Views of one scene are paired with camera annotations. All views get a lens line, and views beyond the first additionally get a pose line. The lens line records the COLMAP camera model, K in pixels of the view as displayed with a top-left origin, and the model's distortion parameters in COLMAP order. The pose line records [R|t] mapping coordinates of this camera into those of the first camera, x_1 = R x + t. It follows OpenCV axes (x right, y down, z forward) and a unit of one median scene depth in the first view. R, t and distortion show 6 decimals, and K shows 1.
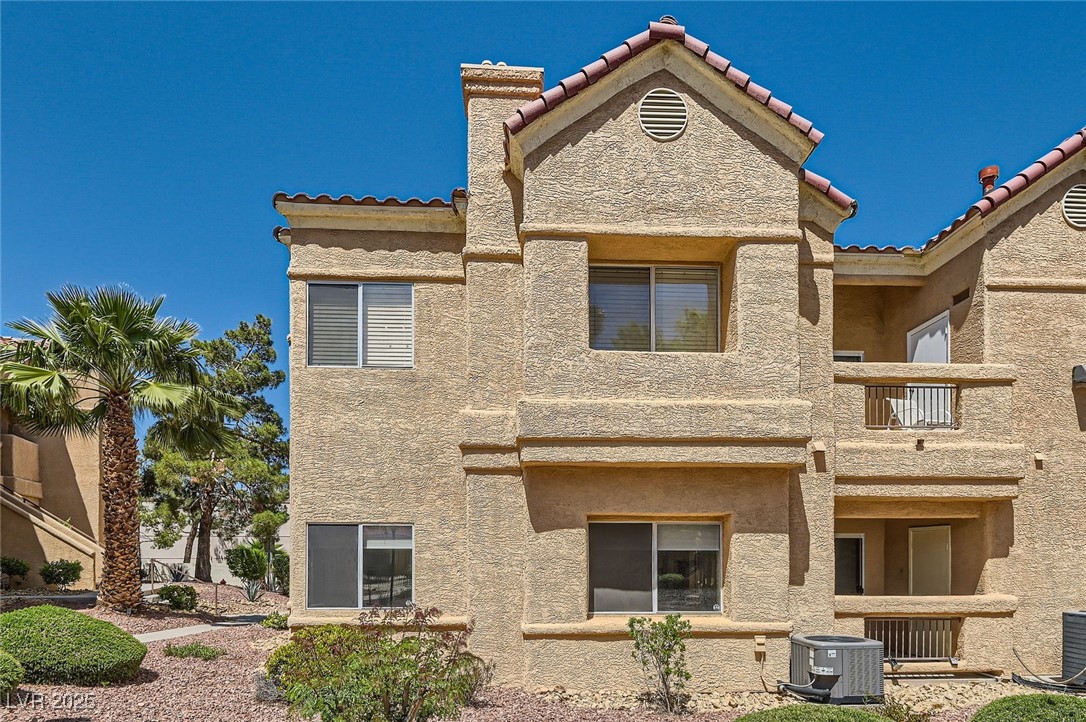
lens RADIAL K [[619.6, 0, 538.4], [0, 619.6, 395.3], [0, 0, 1]] dist [-0.001814, -0.000373]
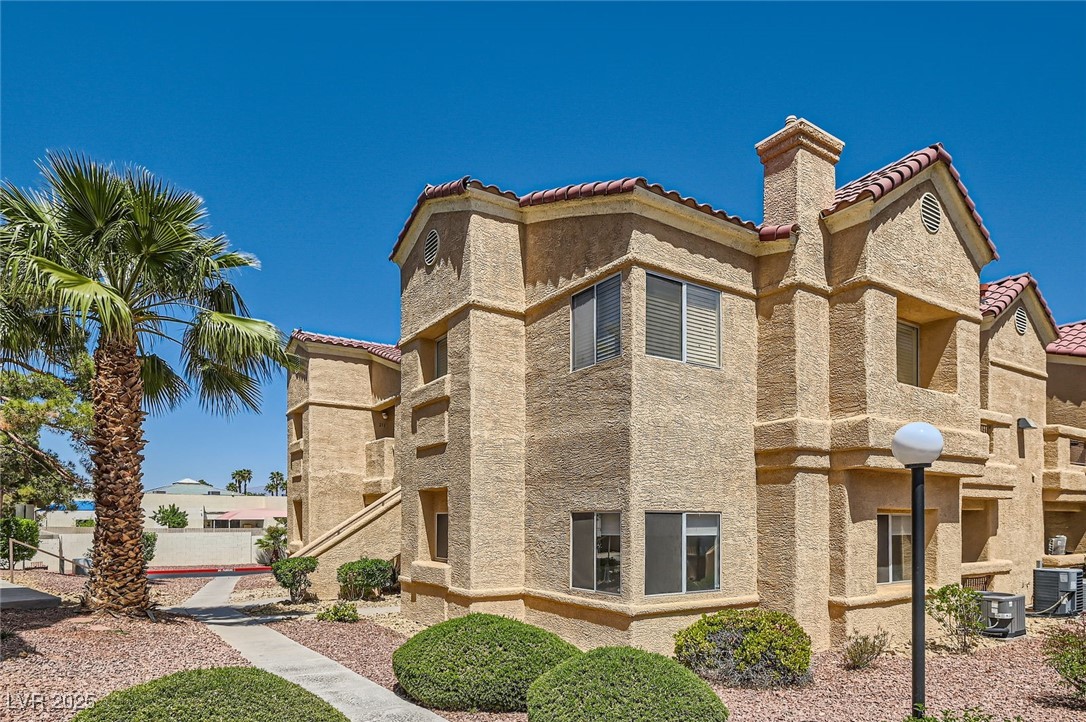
lens RADIAL K [[608.6, 0, 542.6], [0, 608.6, 361.4], [0, 0, 1]] dist [-0.004136, 0.000950]
pose [[0.861338, 0.127020, 0.491897, -1.034486], [-0.126915, 0.991339, -0.033752, 0.018609], [-0.491924, -0.033357, 0.869999, 0.227323]]
